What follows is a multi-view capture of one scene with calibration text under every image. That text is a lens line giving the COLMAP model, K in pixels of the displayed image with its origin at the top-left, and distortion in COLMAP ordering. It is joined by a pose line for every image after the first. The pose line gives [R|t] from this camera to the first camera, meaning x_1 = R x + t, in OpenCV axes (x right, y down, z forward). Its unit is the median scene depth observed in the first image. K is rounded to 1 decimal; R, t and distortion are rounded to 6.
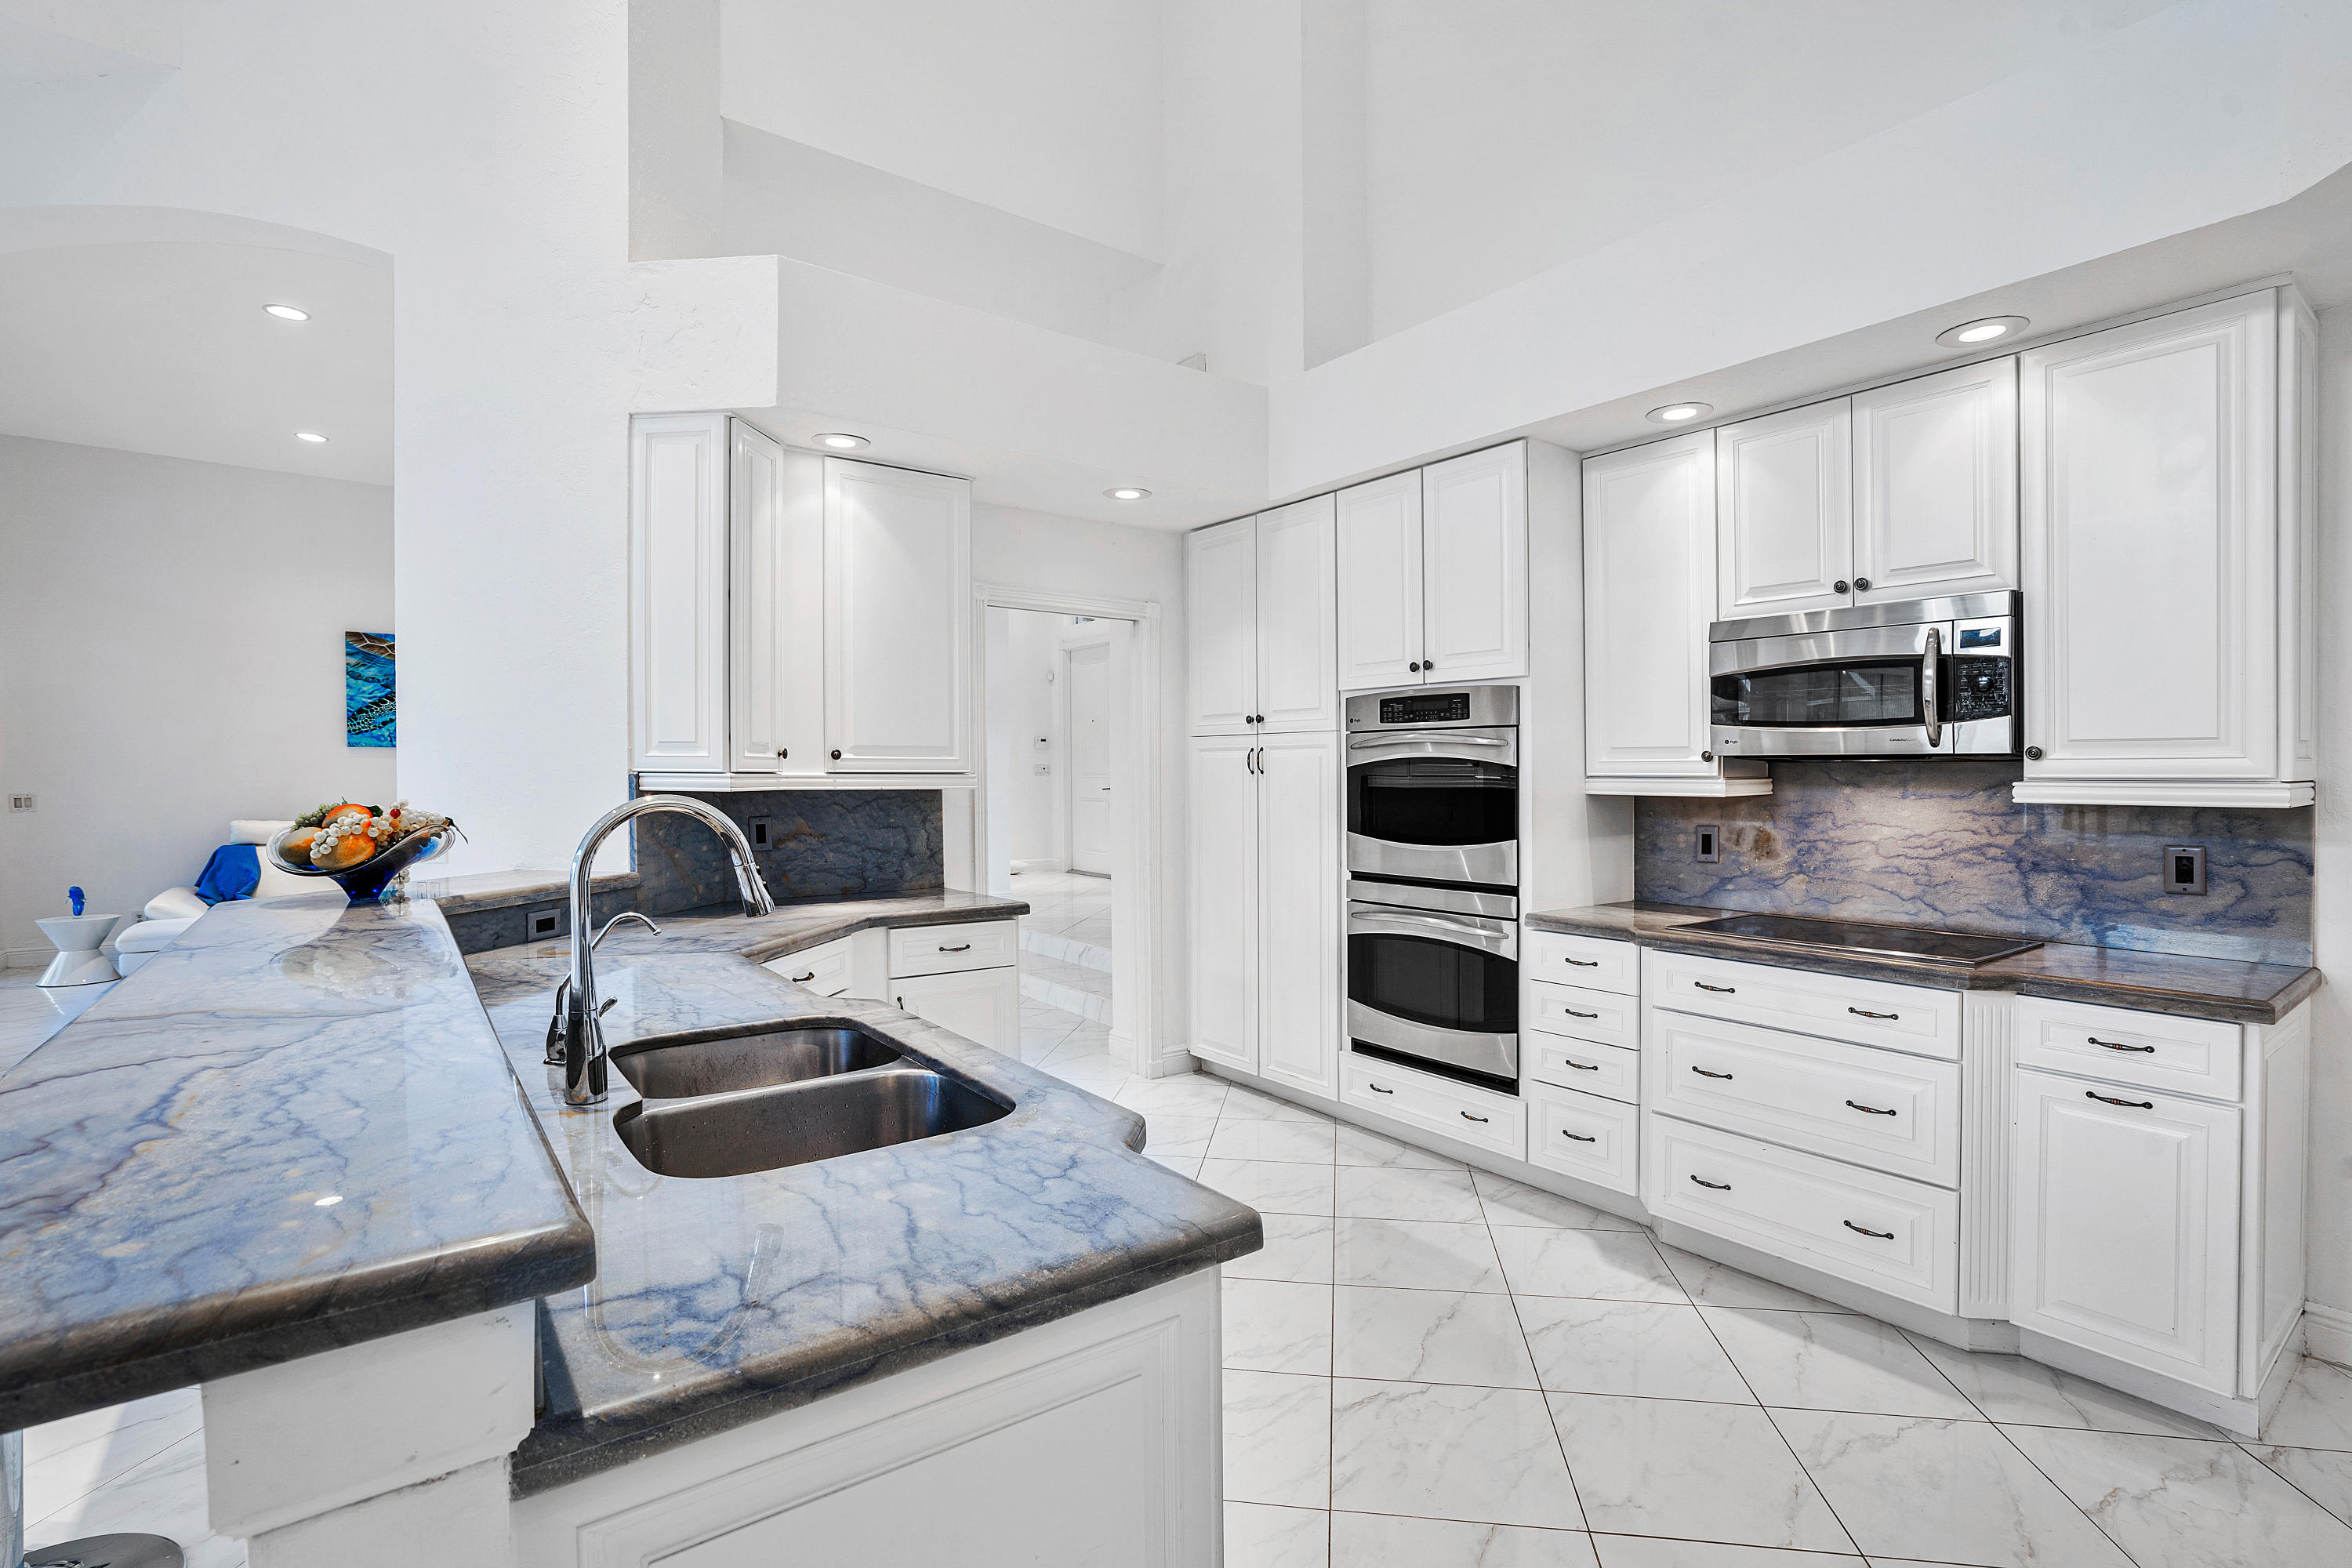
lens RADIAL K [[1109.4, 0, 1180.5], [0, 1109.4, 789.2], [0, 0, 1]] dist [-0.029826, 0.009425]
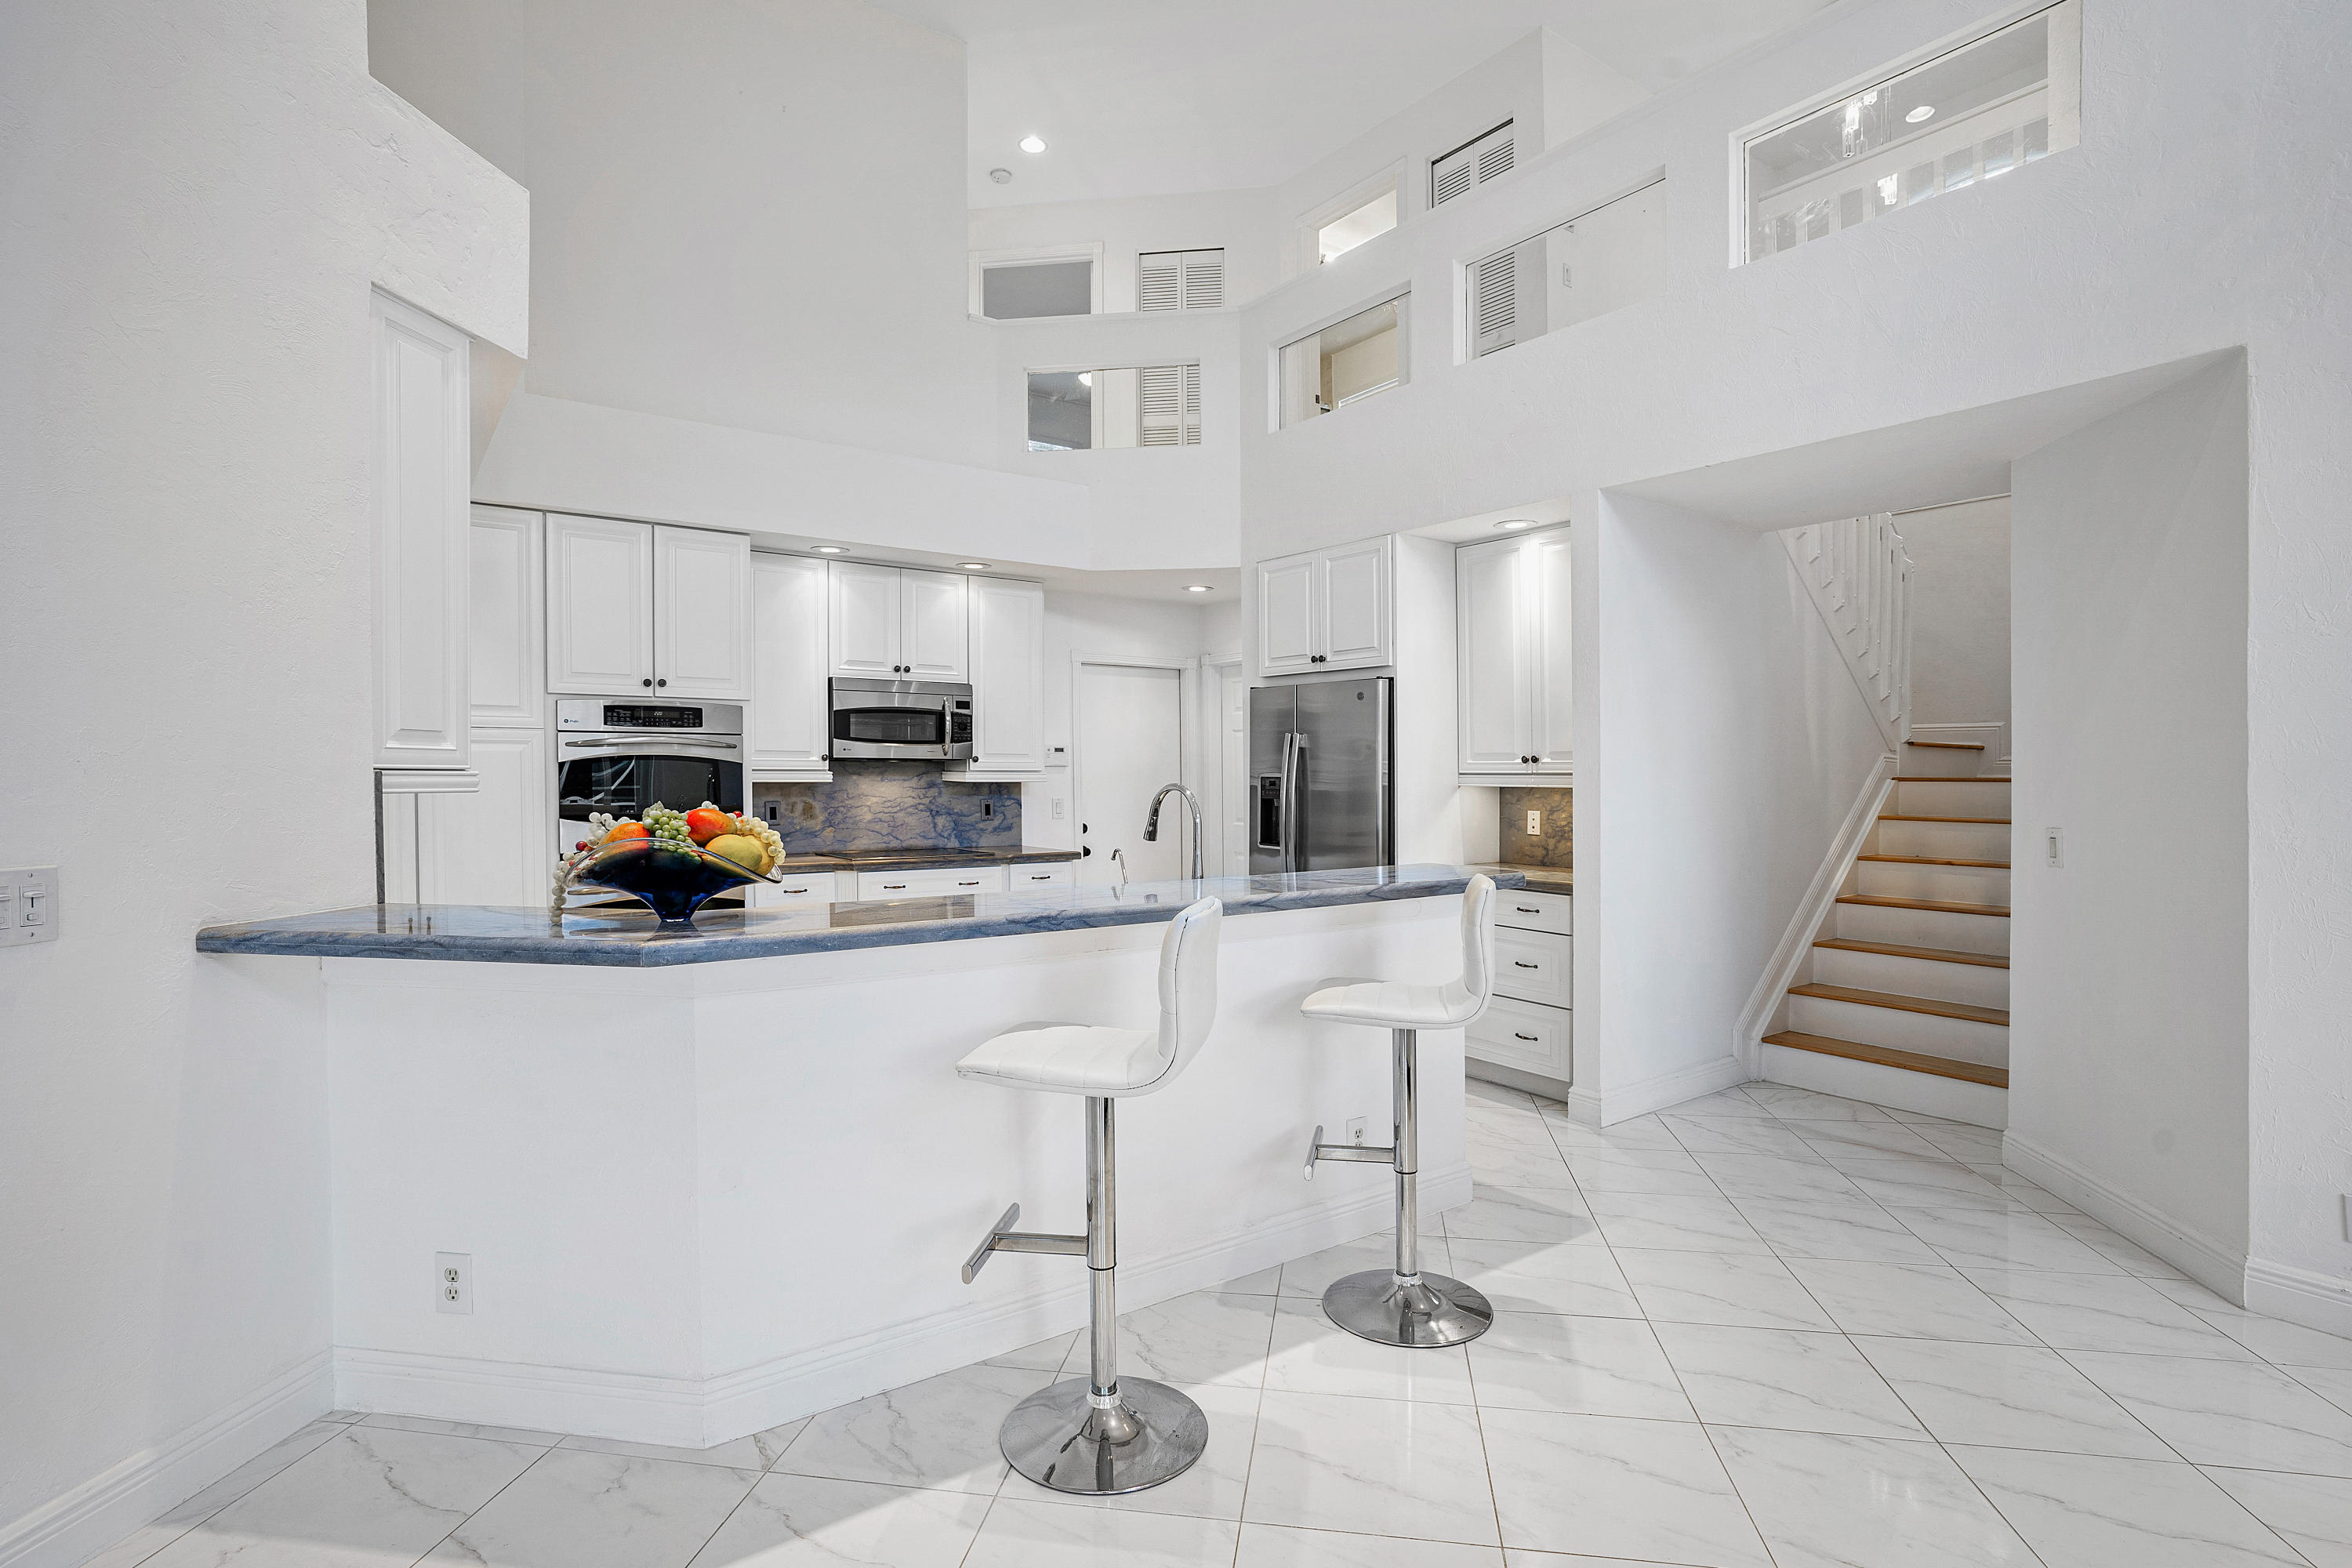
lens RADIAL K [[1163.8, 0, 1191.5], [0, 1163.8, 775.6], [0, 0, 1]] dist [-0.027675, 0.013859]
pose [[0.003043, -0.010189, 0.999943, -1.115439], [0.008871, 0.999909, 0.010162, -0.014087], [-0.999956, 0.008840, 0.003133, 0.397955]]
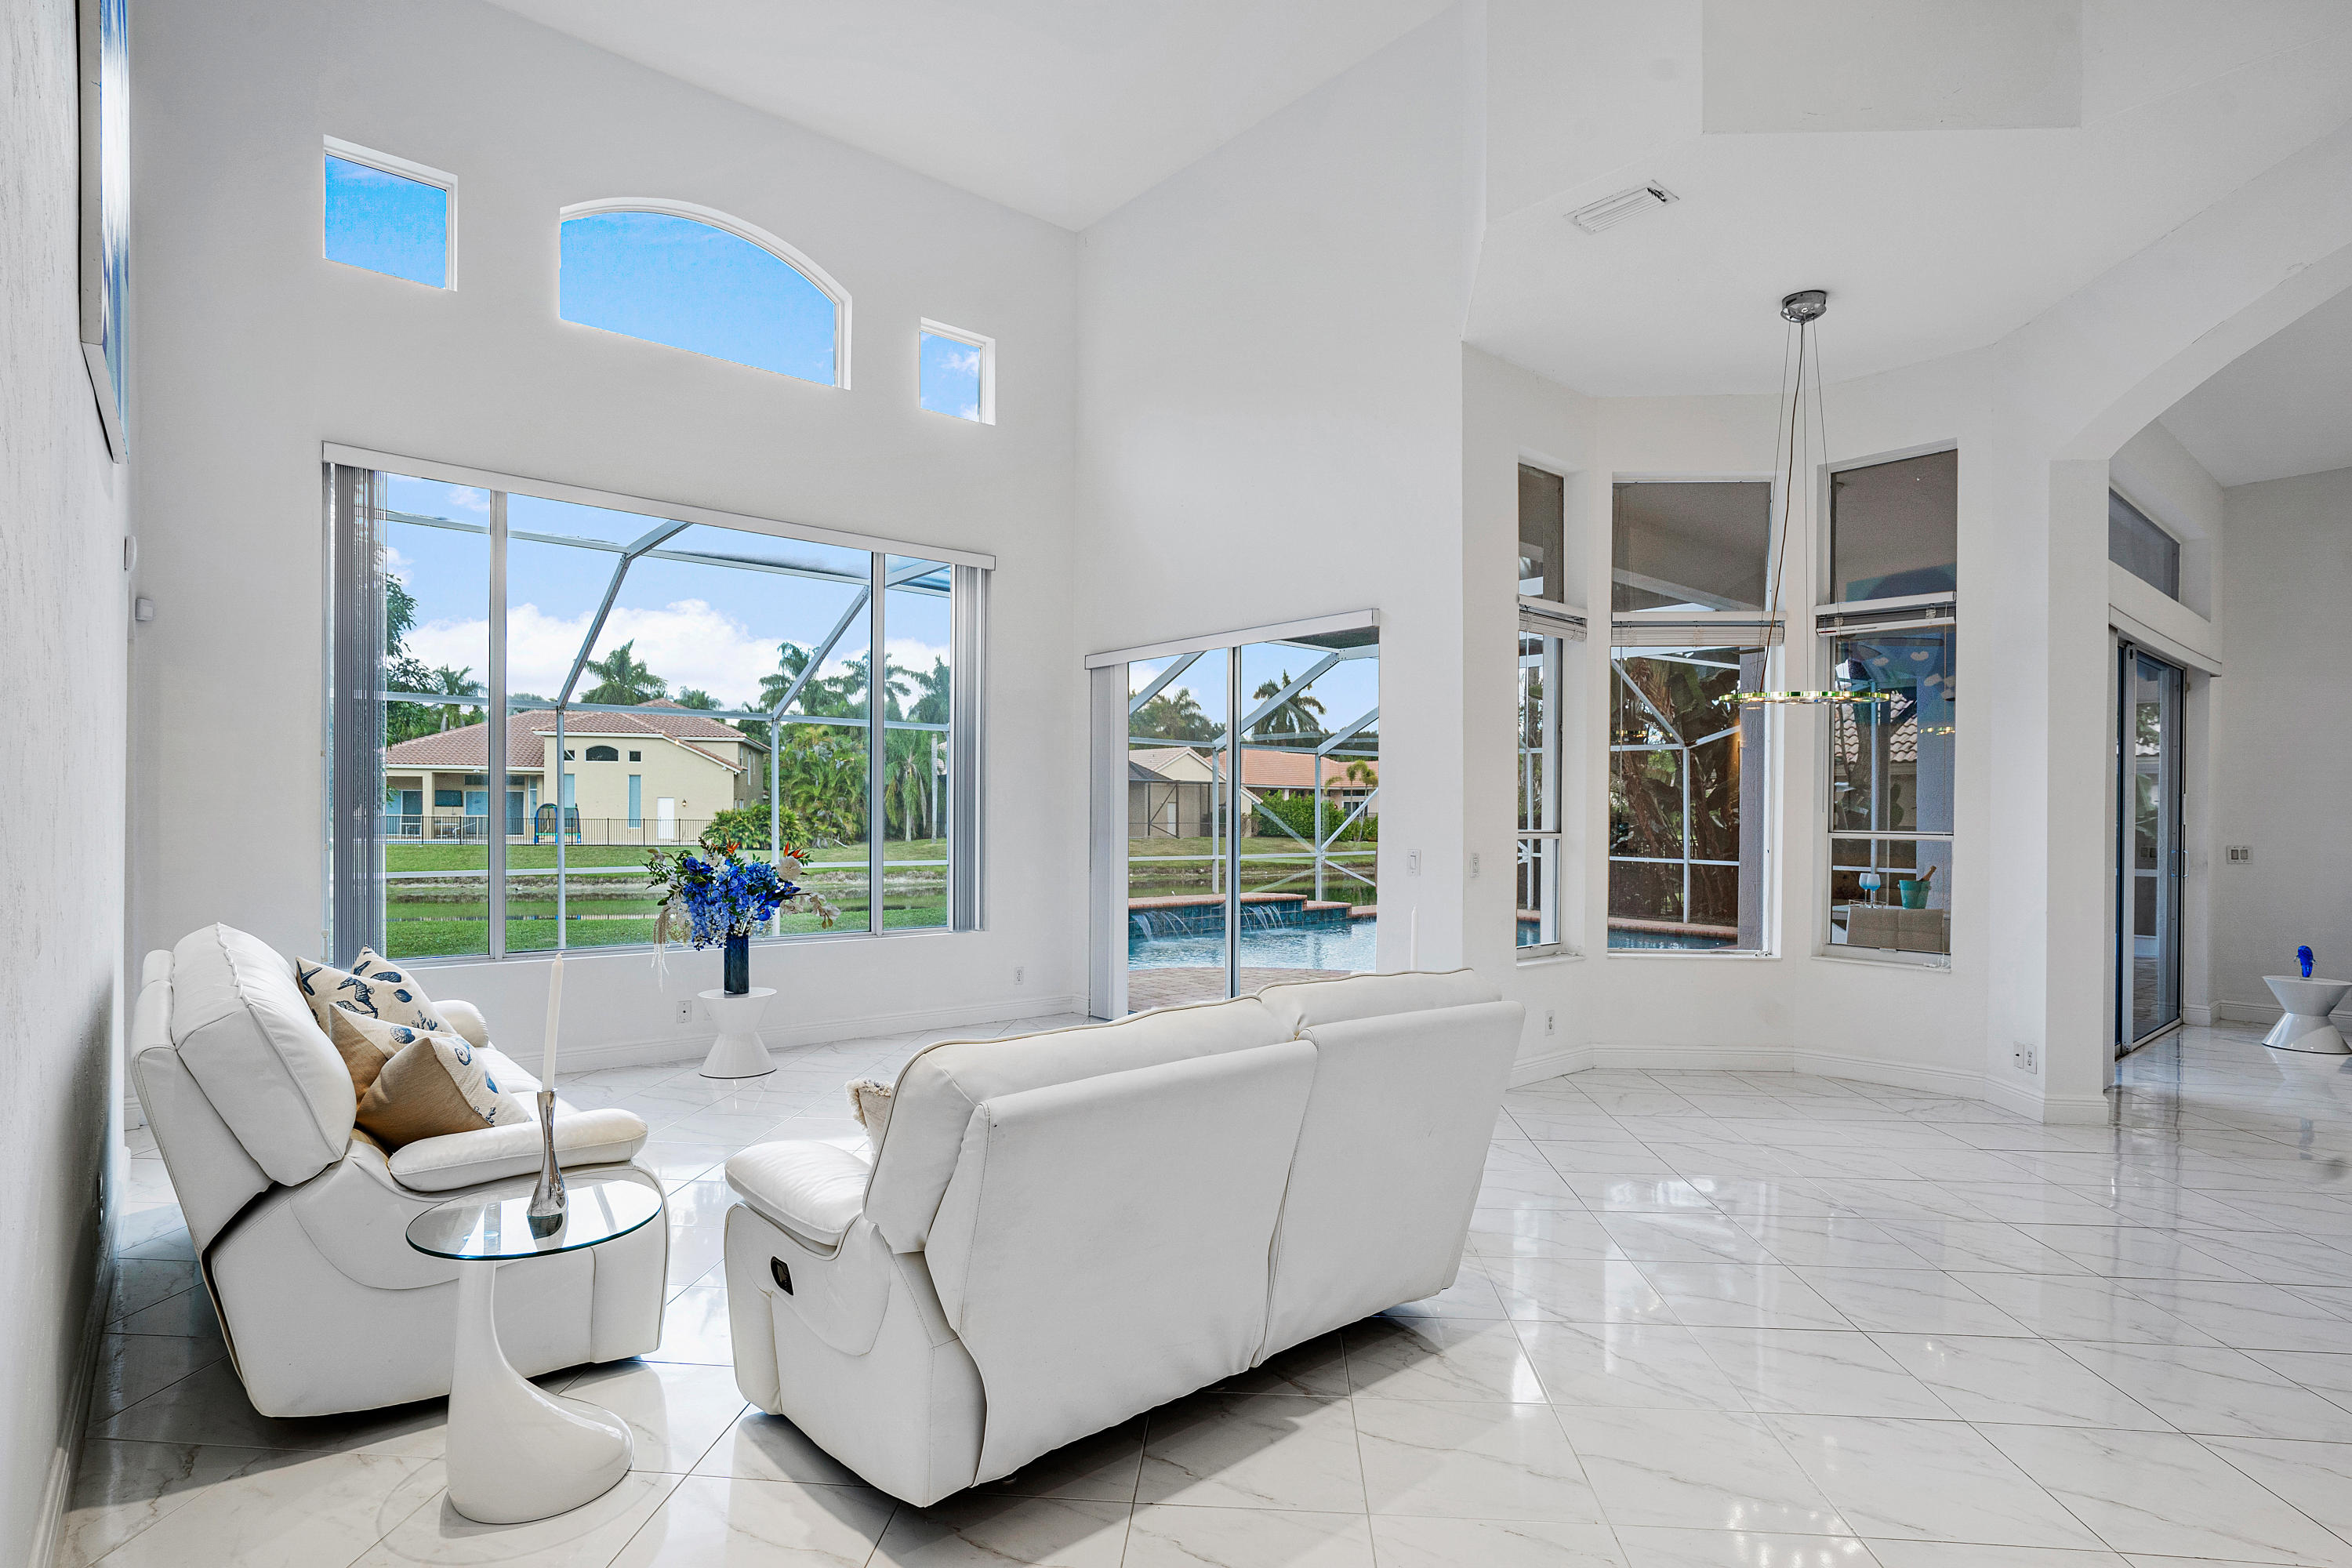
lens RADIAL K [[1163.8, 0, 1147.4], [0, 1163.8, 829.7], [0, 0, 1]] dist [-0.027675, 0.013859]
pose [[0.062995, 0.010703, -0.997956, -0.159416], [-0.020560, 0.999744, 0.009424, -0.000010], [0.997802, 0.019924, 0.063199, -0.118134]]
